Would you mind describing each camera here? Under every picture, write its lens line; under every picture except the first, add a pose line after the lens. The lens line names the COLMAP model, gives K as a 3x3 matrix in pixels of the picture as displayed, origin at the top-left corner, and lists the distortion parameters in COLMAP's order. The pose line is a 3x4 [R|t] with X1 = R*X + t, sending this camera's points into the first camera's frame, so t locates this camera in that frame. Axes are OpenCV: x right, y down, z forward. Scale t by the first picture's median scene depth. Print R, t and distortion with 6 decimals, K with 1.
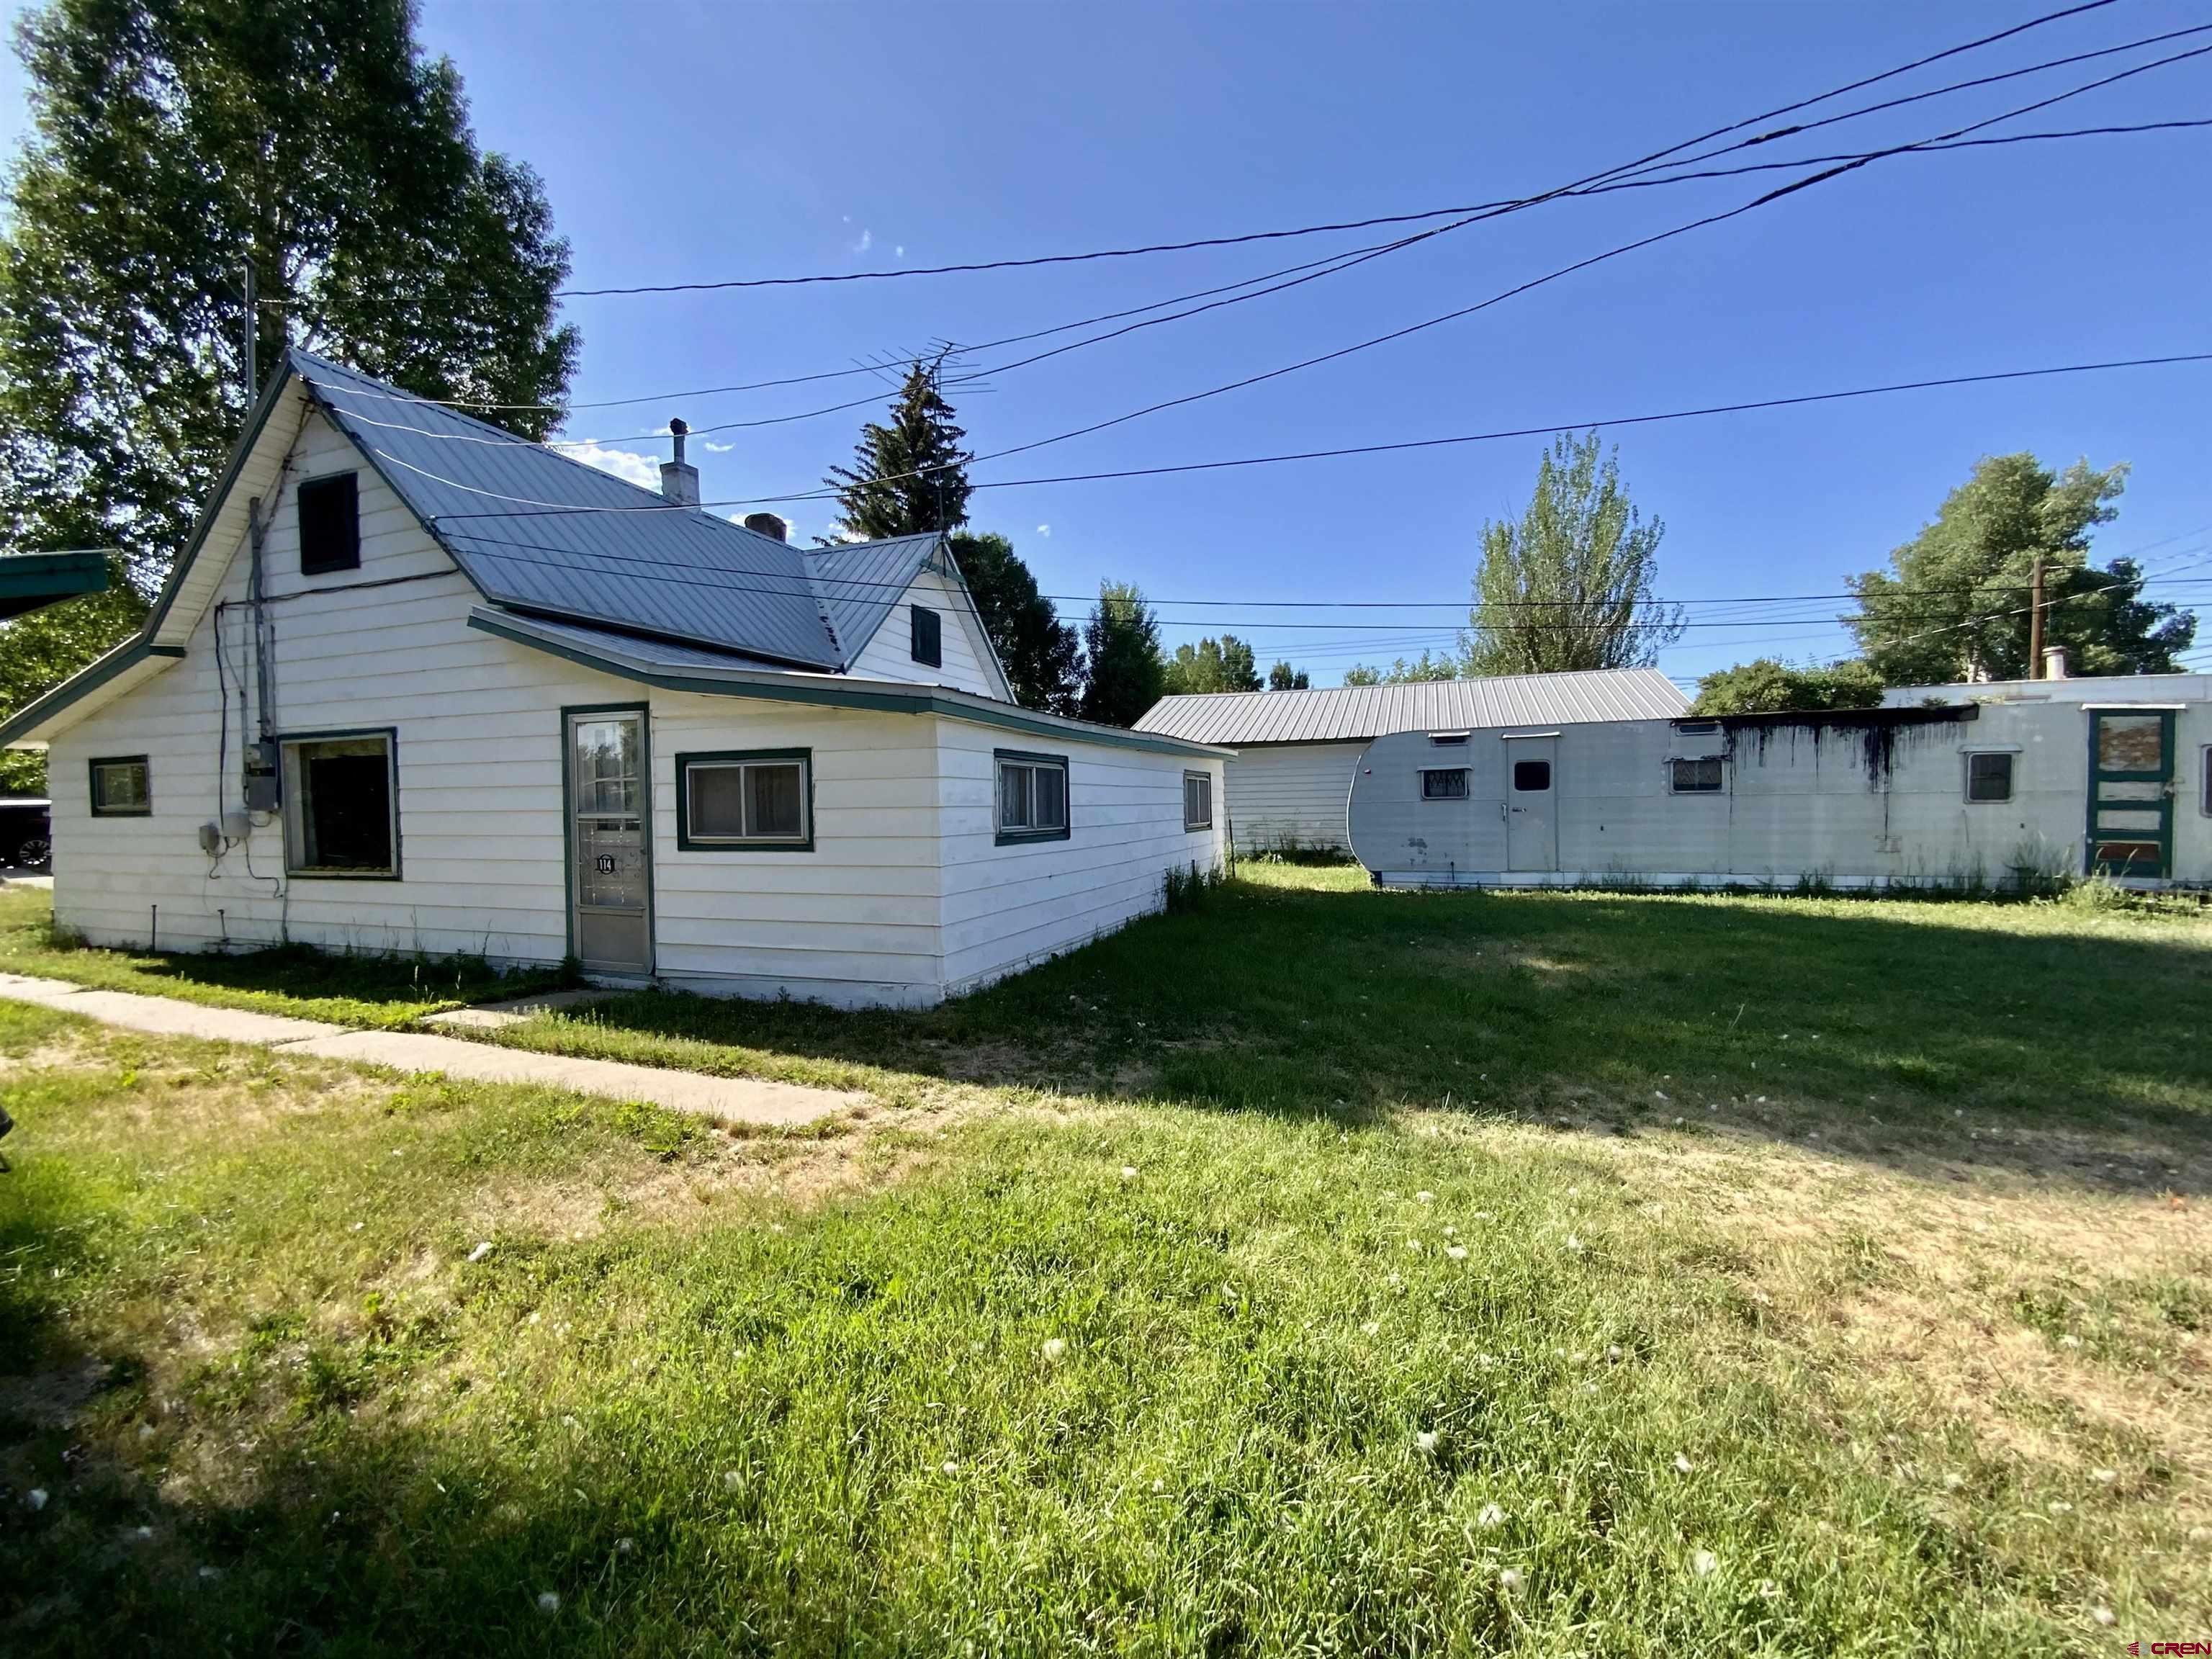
lens RADIAL K [[906.6, 0, 1105.4], [0, 906.6, 832.5], [0, 0, 1]] dist [-0.002142, -0.003089]
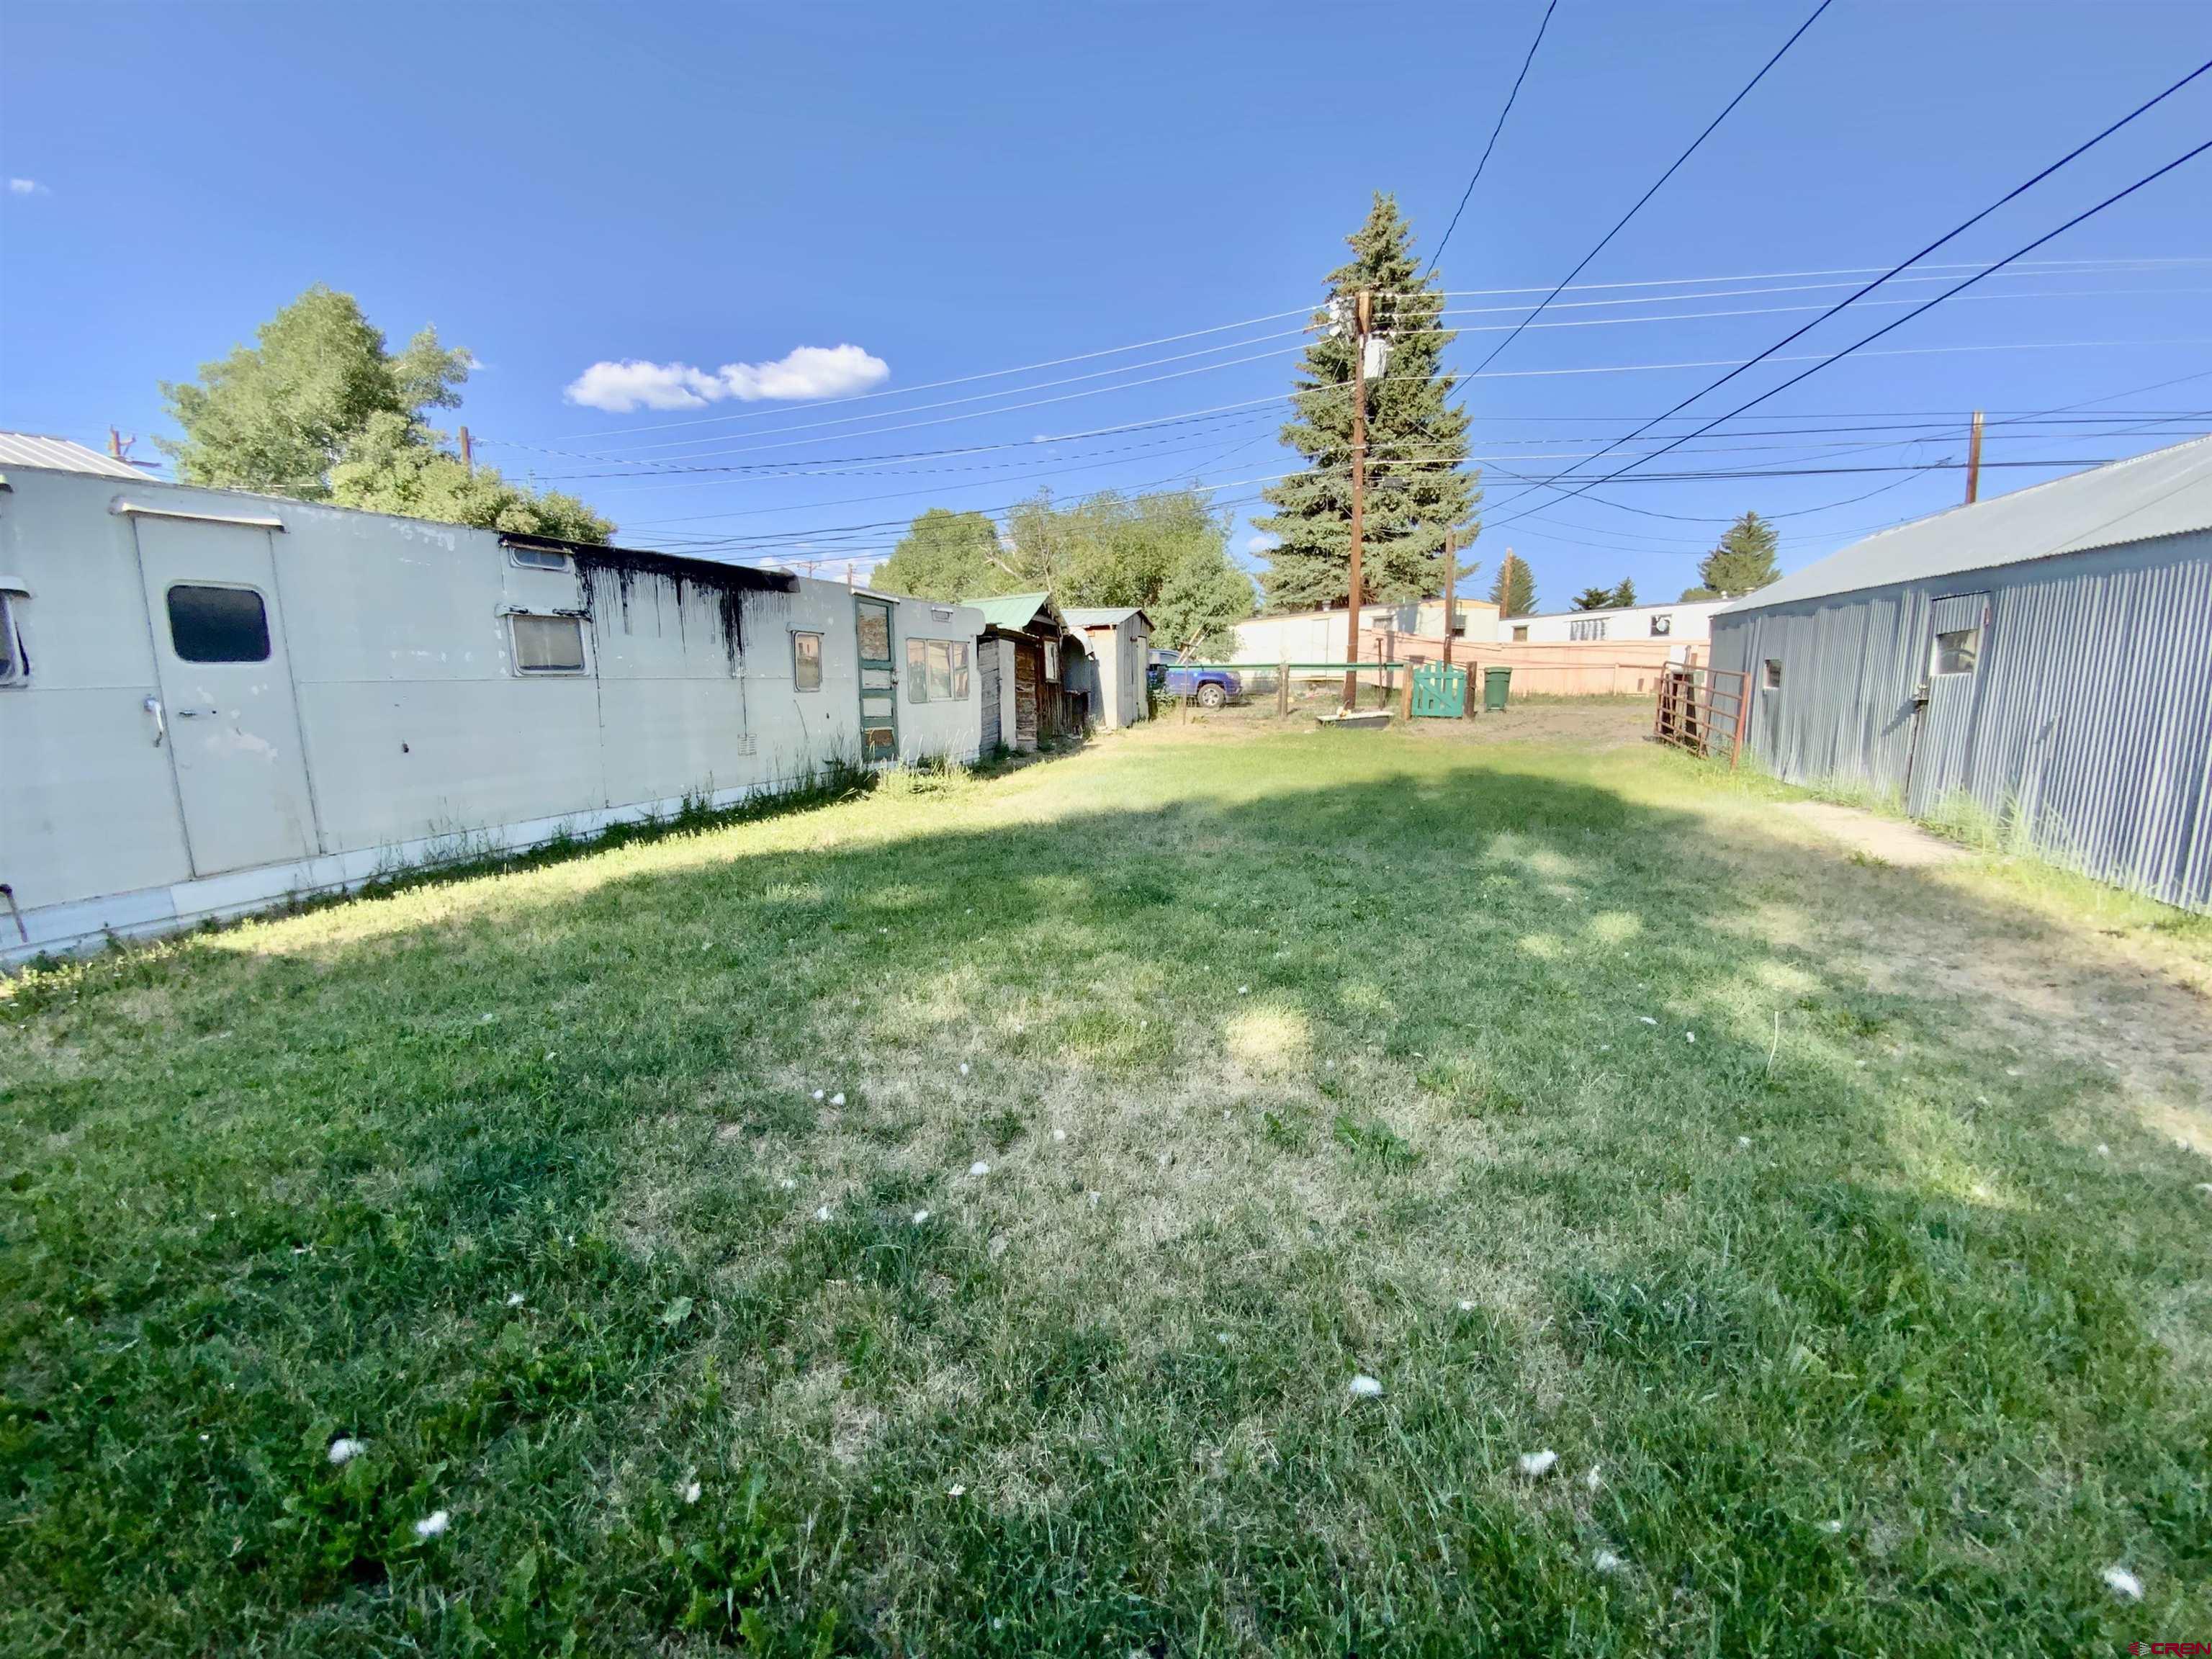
lens RADIAL K [[906.6, 0, 1099.7], [0, 906.6, 835.6], [0, 0, 1]] dist [-0.002142, -0.003089]
pose [[-0.036105, -0.157777, 0.986814, 0.070229], [0.040633, 0.986410, 0.159199, -0.021446], [-0.998522, 0.045845, -0.029203, 0.719178]]
